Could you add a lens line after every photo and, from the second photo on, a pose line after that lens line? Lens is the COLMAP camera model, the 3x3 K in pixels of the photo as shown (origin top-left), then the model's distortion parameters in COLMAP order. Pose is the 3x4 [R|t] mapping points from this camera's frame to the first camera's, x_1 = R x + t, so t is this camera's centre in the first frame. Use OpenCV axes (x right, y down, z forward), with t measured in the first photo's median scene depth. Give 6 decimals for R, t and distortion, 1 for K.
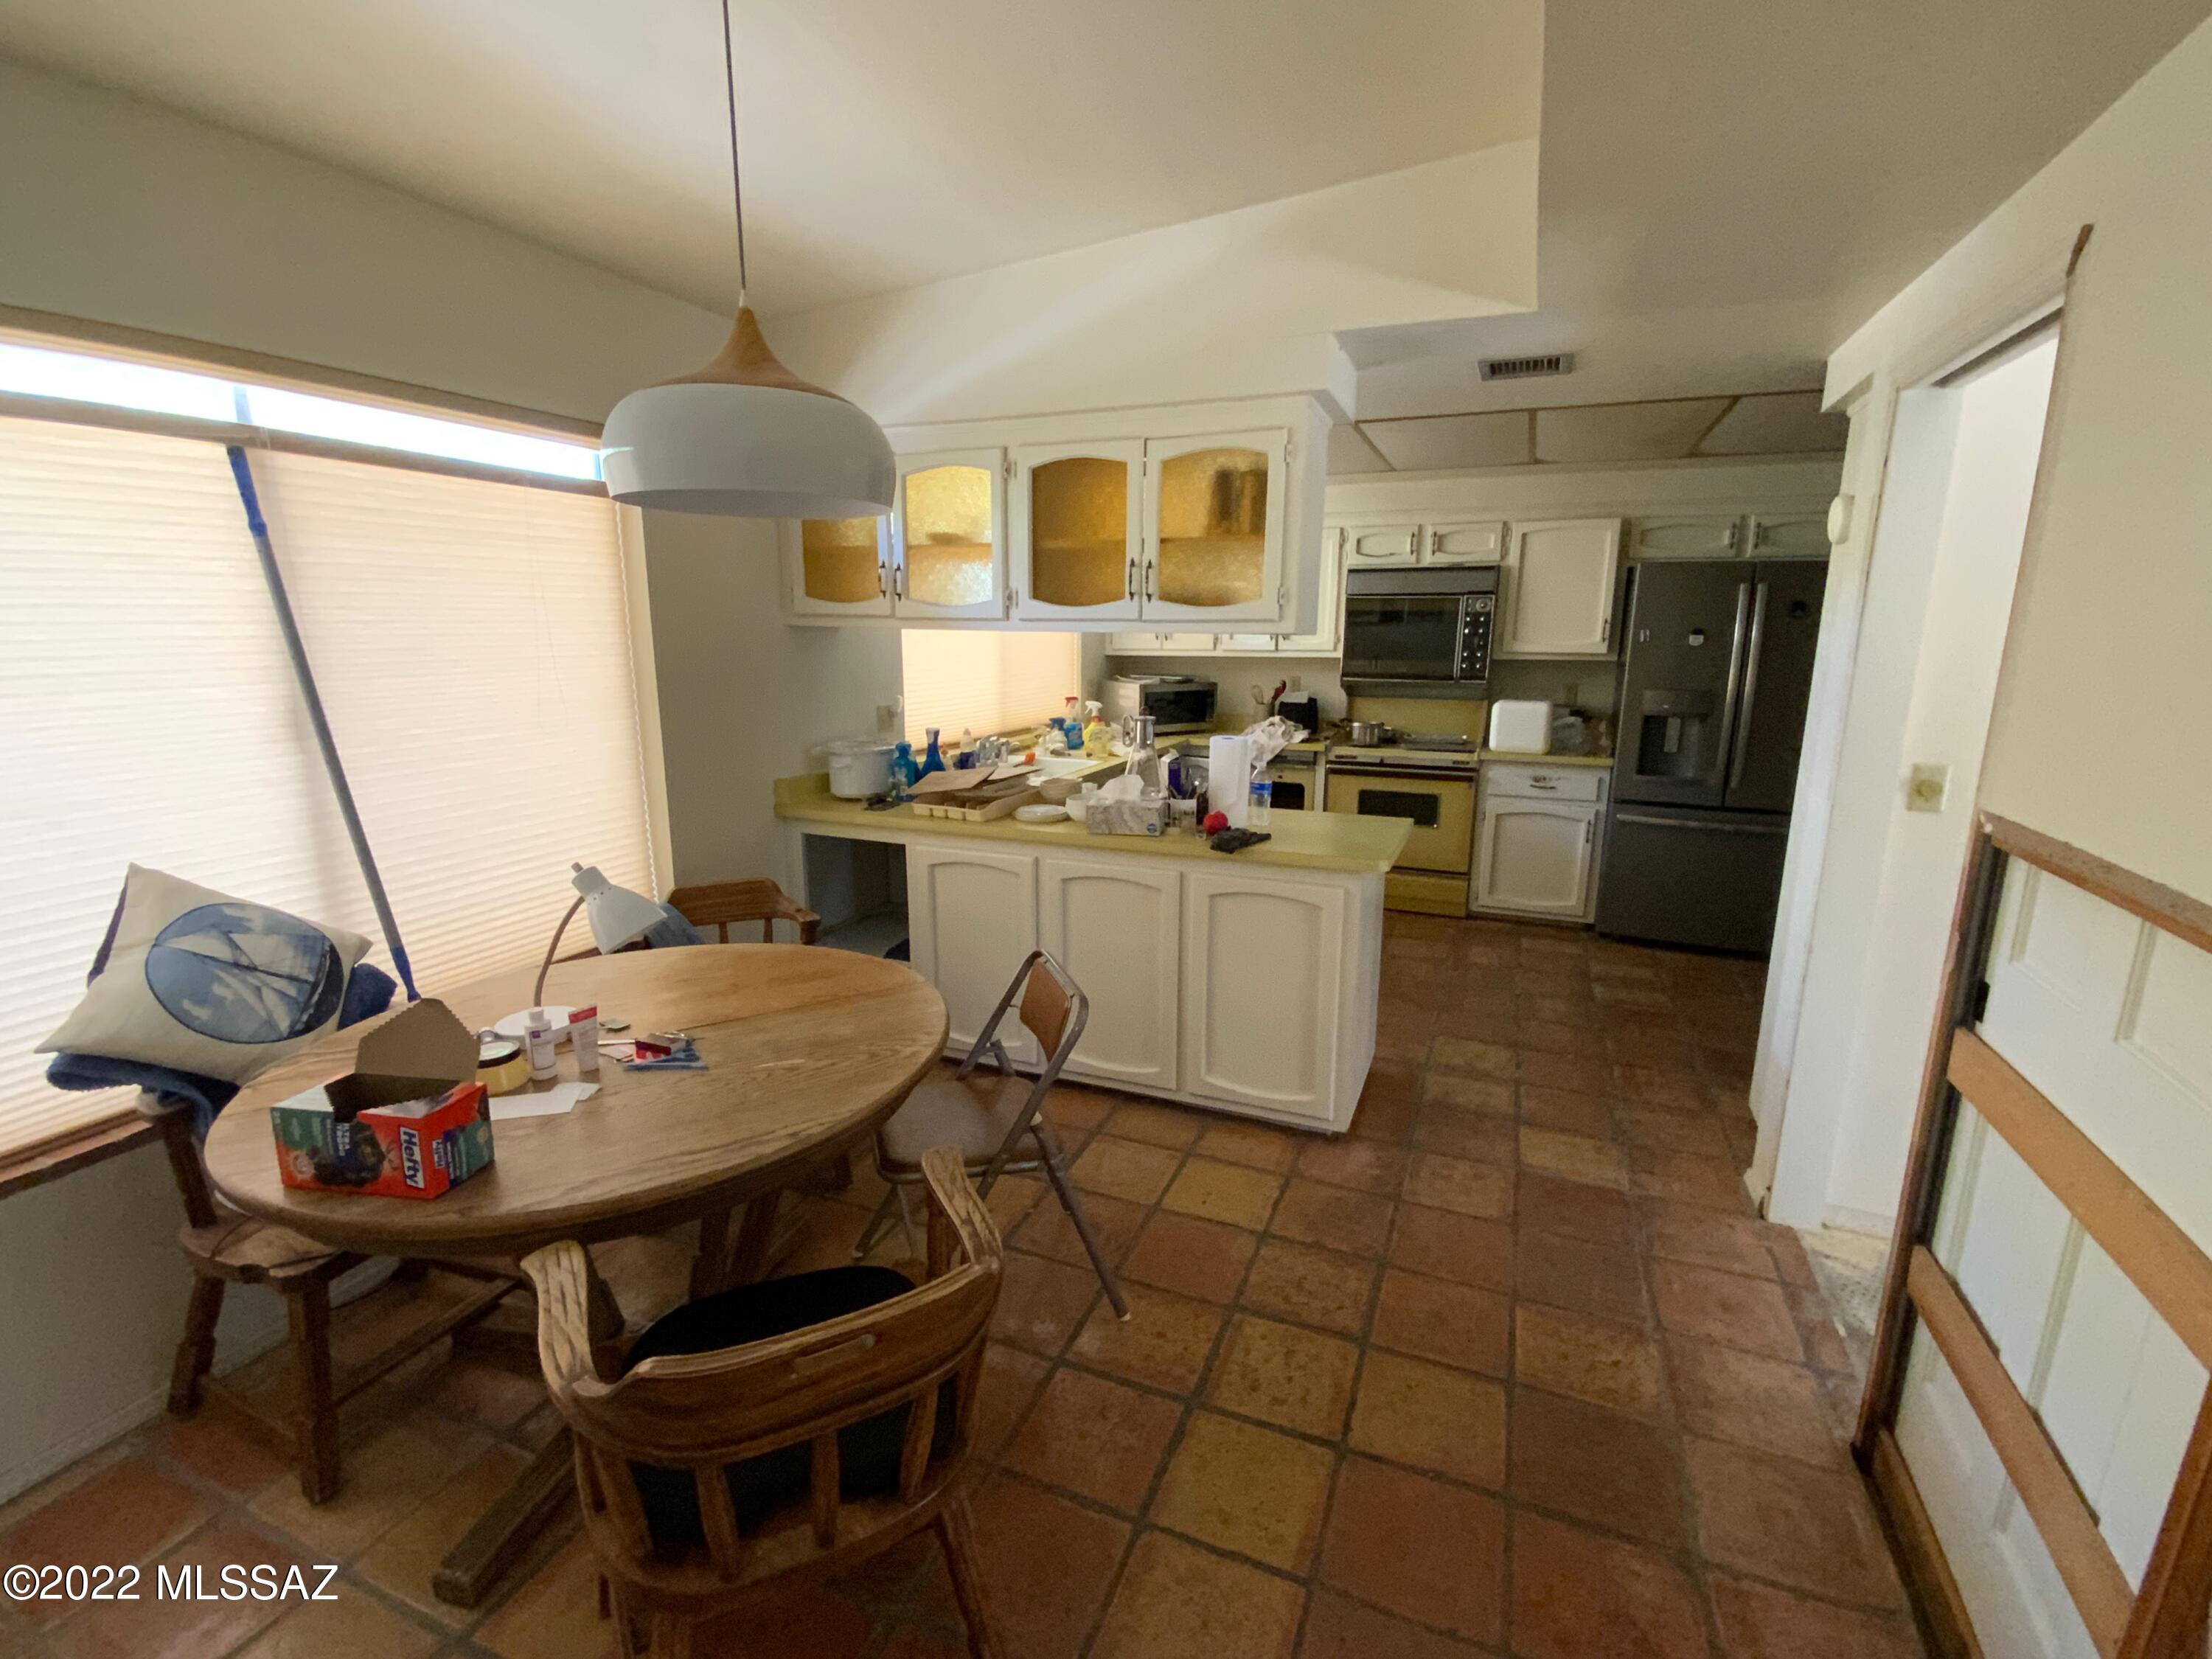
lens RADIAL K [[985.4, 0, 1106.2], [0, 985.4, 828.3], [0, 0, 1]] dist [-0.000268, 0.000021]
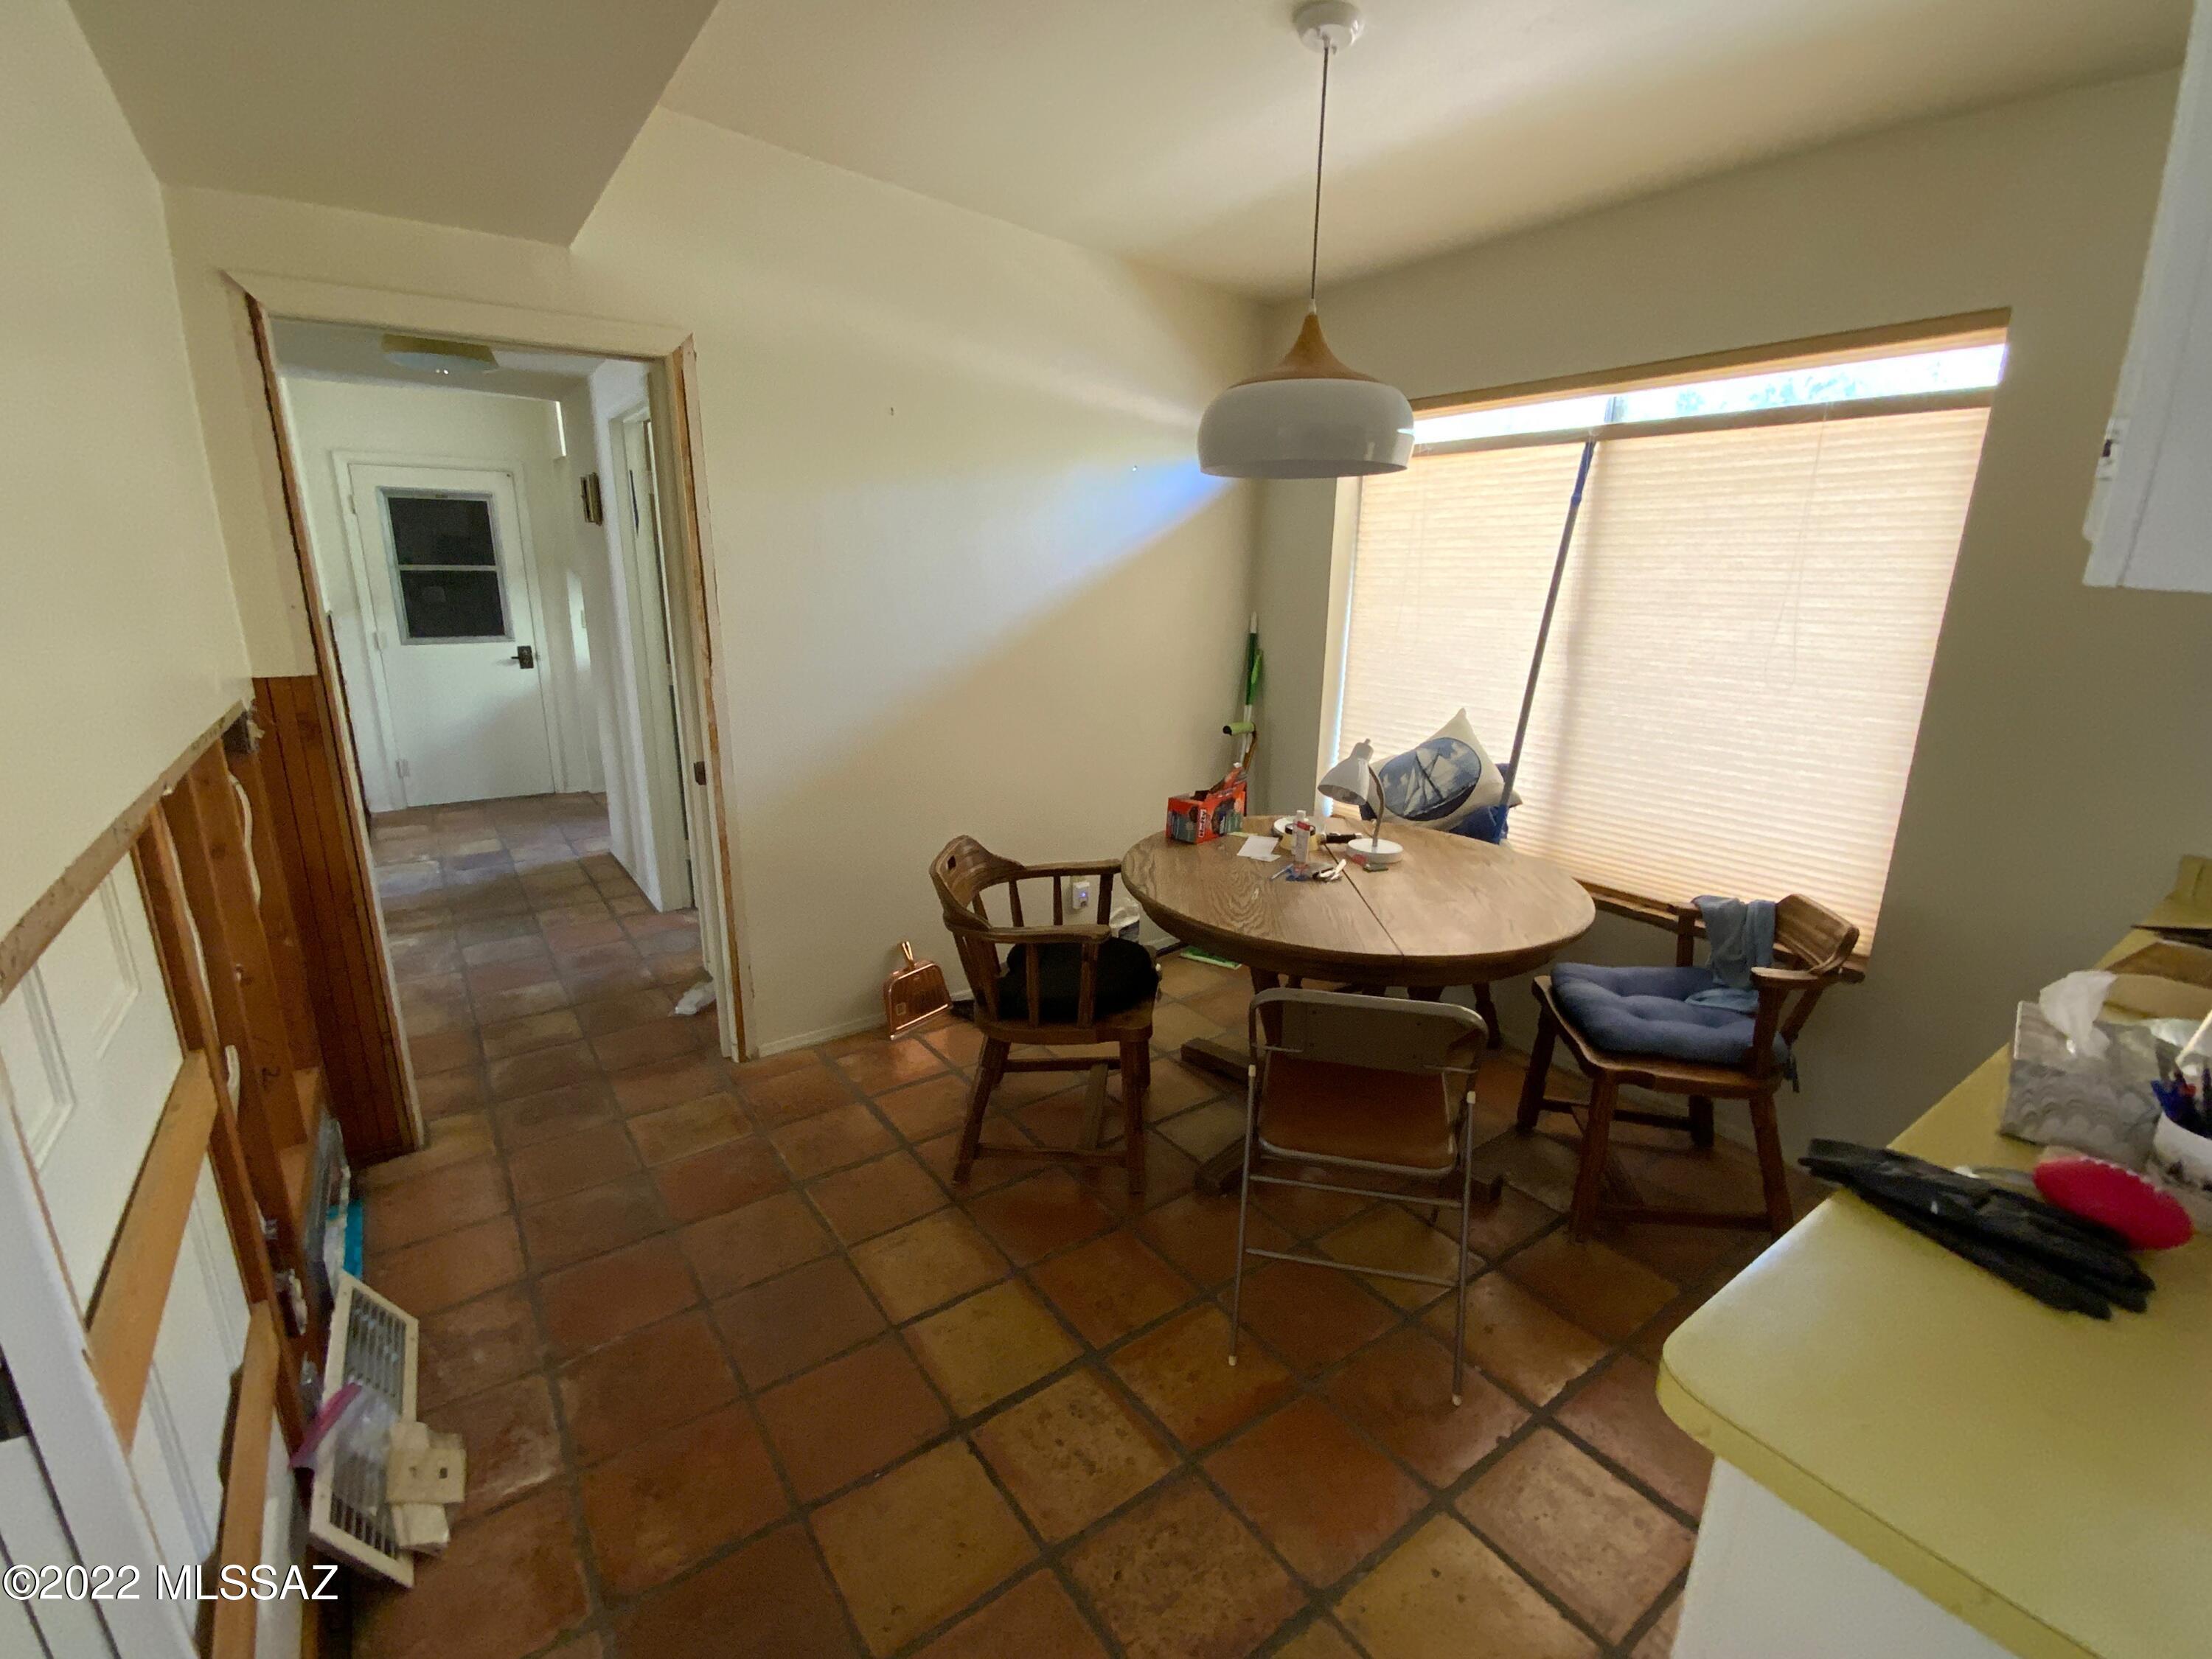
lens RADIAL K [[985.4, 0, 1100.8], [0, 985.4, 835.4], [0, 0, 1]] dist [-0.000268, 0.000021]
pose [[-0.527867, 0.211527, -0.822565, 0.805270], [-0.196368, 0.911853, 0.360504, -0.254900], [0.826315, 0.351823, -0.439800, 1.289806]]
